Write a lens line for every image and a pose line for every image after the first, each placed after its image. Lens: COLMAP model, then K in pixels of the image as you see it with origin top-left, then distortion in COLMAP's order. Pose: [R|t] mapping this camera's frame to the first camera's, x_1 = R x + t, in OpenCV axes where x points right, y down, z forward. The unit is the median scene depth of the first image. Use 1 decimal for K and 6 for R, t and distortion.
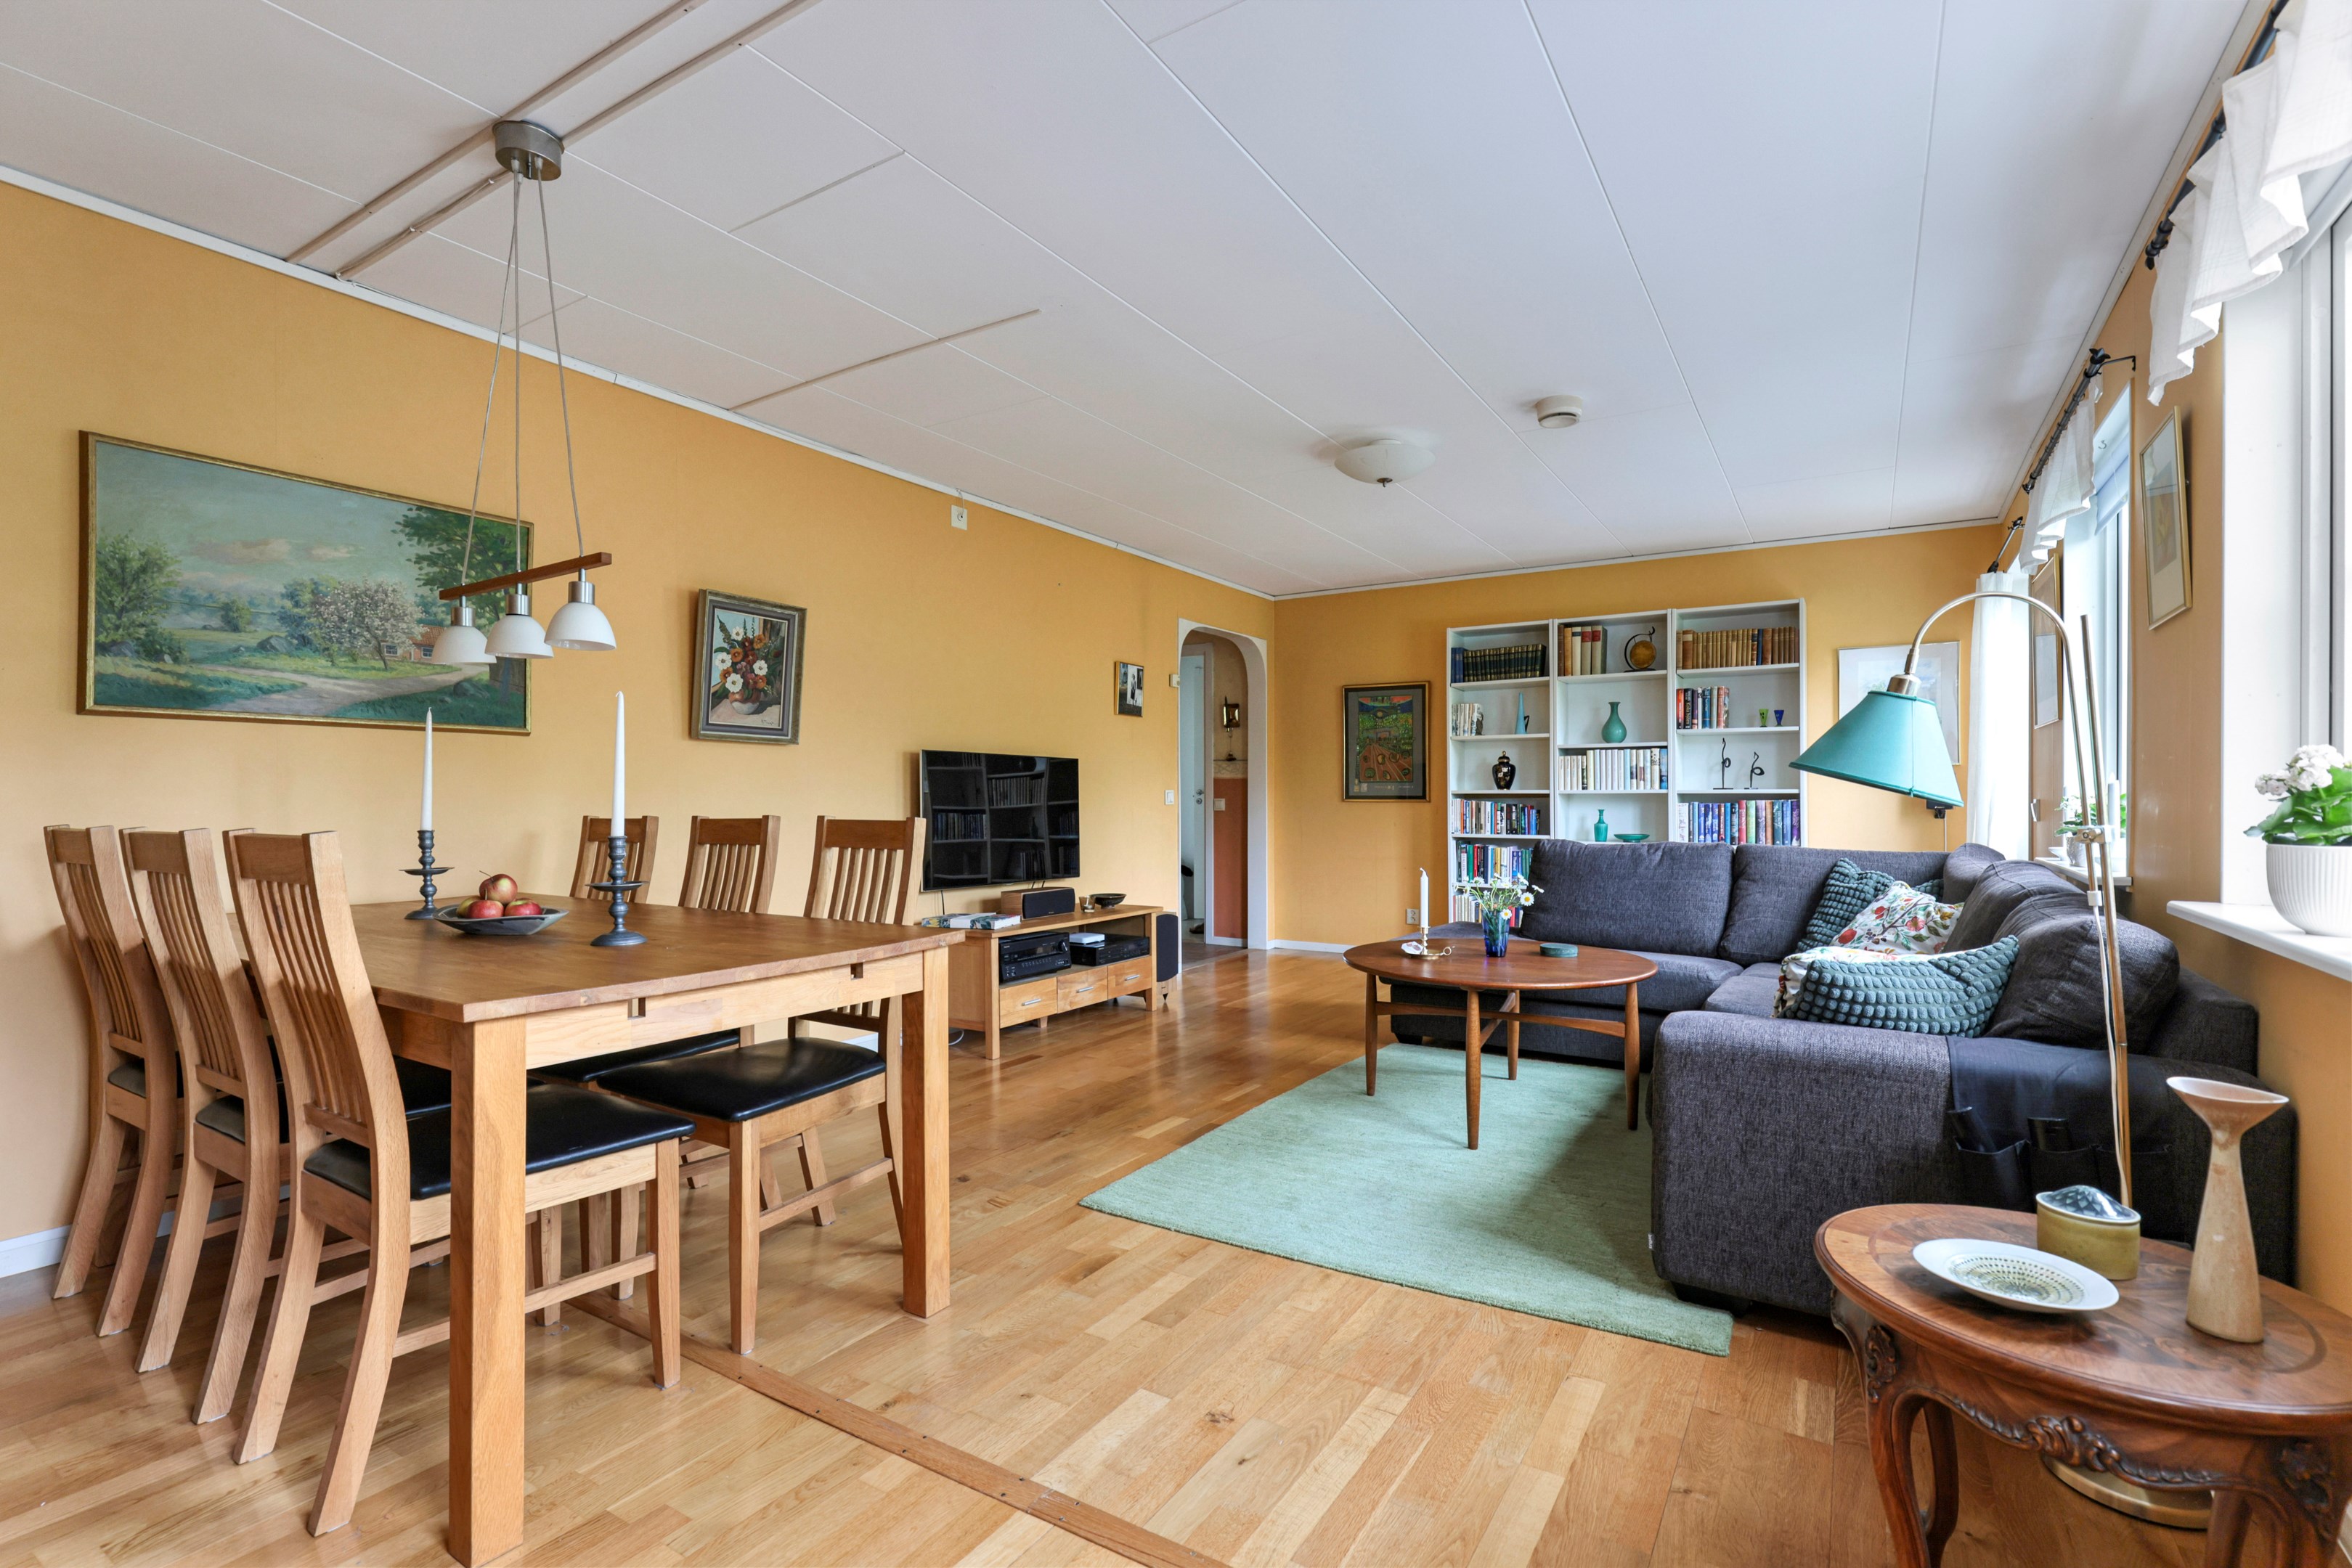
lens RADIAL K [[1073.7, 0, 1241.0], [0, 1073.7, 794.2], [0, 0, 1]] dist [0.005550, 0.000783]
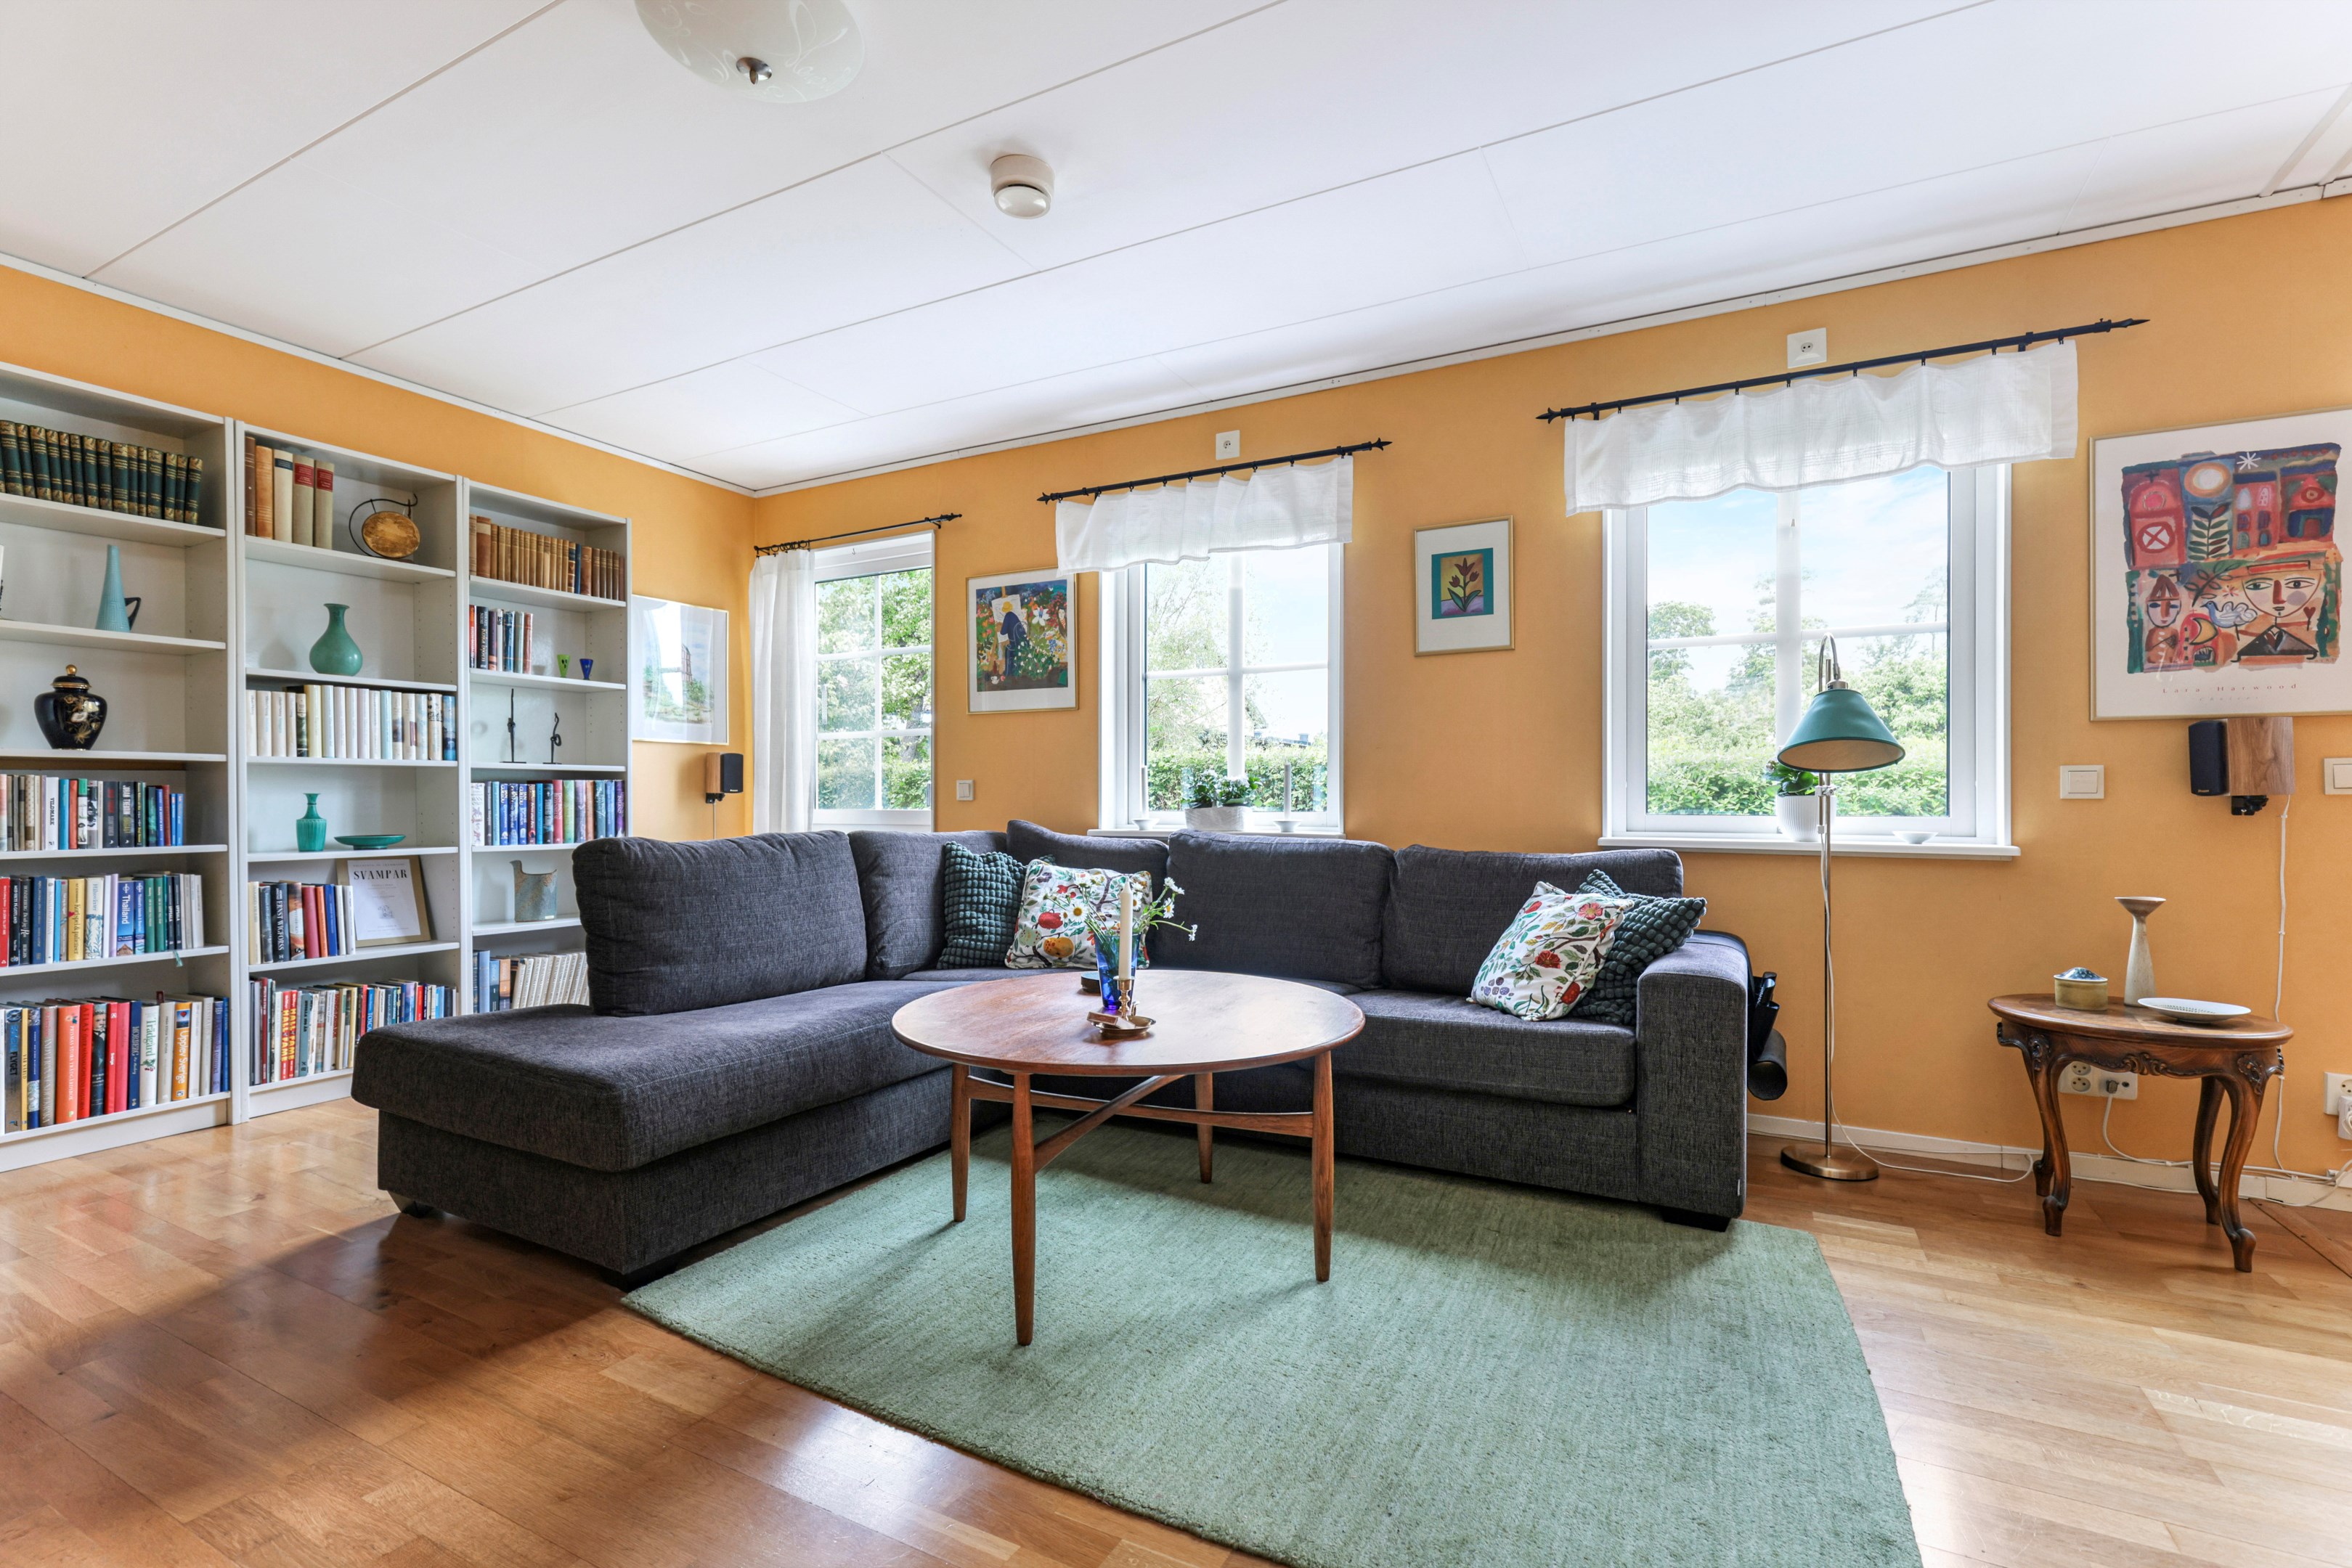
lens RADIAL K [[1073.7, 0, 1142.7], [0, 1073.7, 808.7], [0, 0, 1]] dist [0.005550, 0.000783]
pose [[-0.027615, -0.013278, 0.999530, -0.487990], [-0.003967, 0.999905, 0.013174, 0.026935], [-0.999611, -0.003601, -0.027666, 1.217873]]
